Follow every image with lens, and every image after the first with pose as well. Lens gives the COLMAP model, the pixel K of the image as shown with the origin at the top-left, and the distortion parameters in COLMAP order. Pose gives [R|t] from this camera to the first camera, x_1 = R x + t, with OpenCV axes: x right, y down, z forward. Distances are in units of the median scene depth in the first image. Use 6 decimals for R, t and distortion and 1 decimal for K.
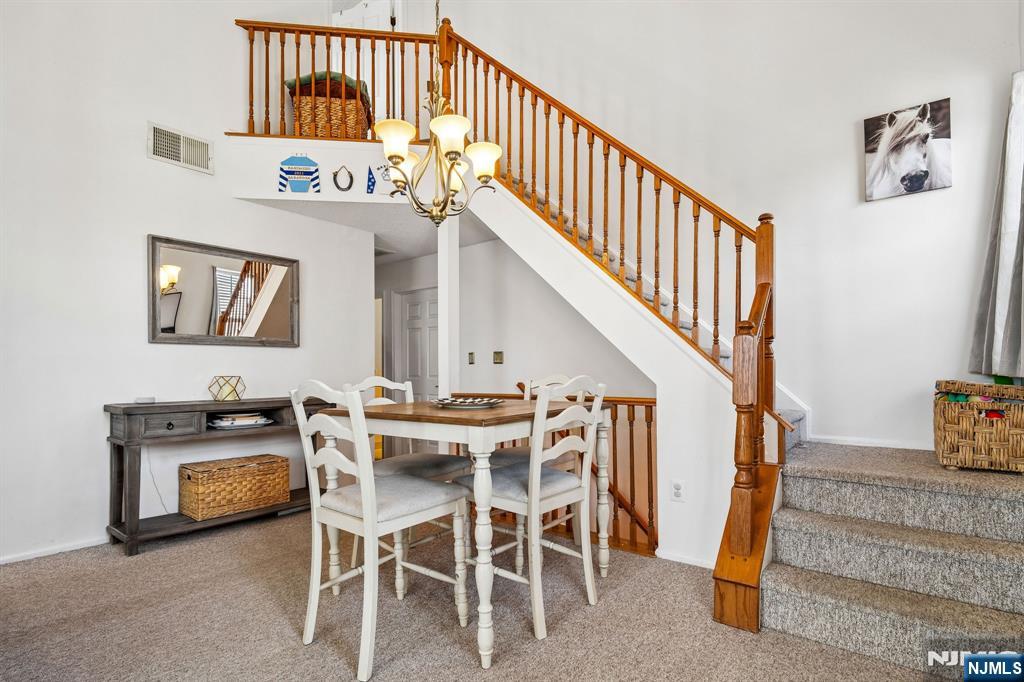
lens RADIAL K [[511.9, 0, 524.4], [0, 511.9, 371.0], [0, 0, 1]] dist [-0.003254, -0.000849]
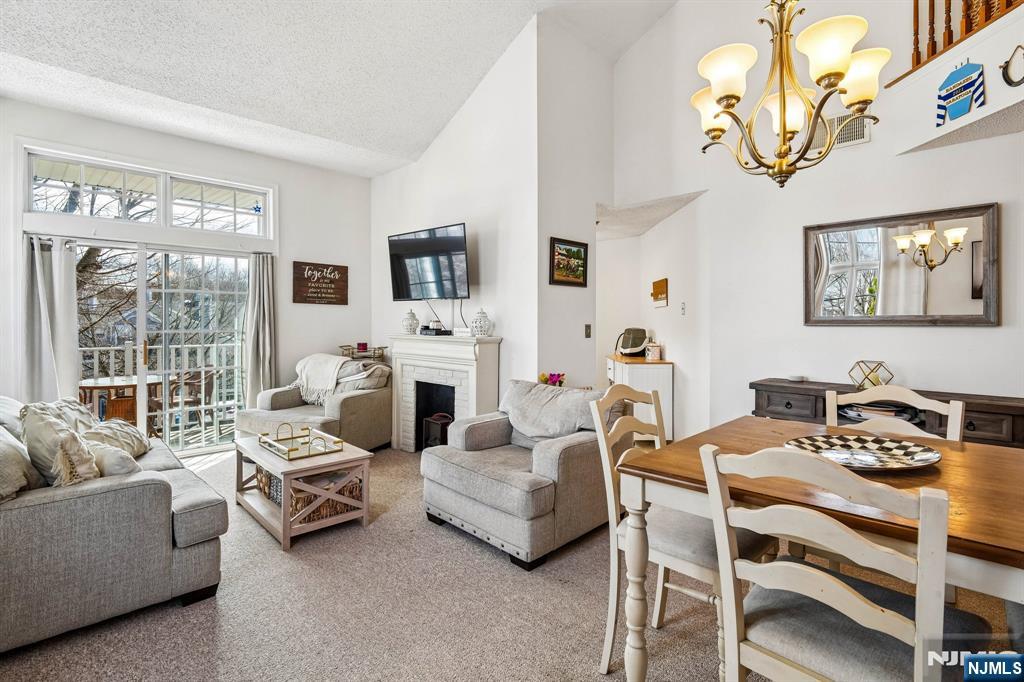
lens RADIAL K [[491.5, 0, 522.5], [0, 491.5, 324.8], [0, 0, 1]] dist [-0.003096, -0.002077]
pose [[-0.118764, 0.010878, -0.992863, 0.332246], [0.004544, 0.999935, 0.010412, -0.062234], [0.992912, -0.003275, -0.118806, 0.461303]]
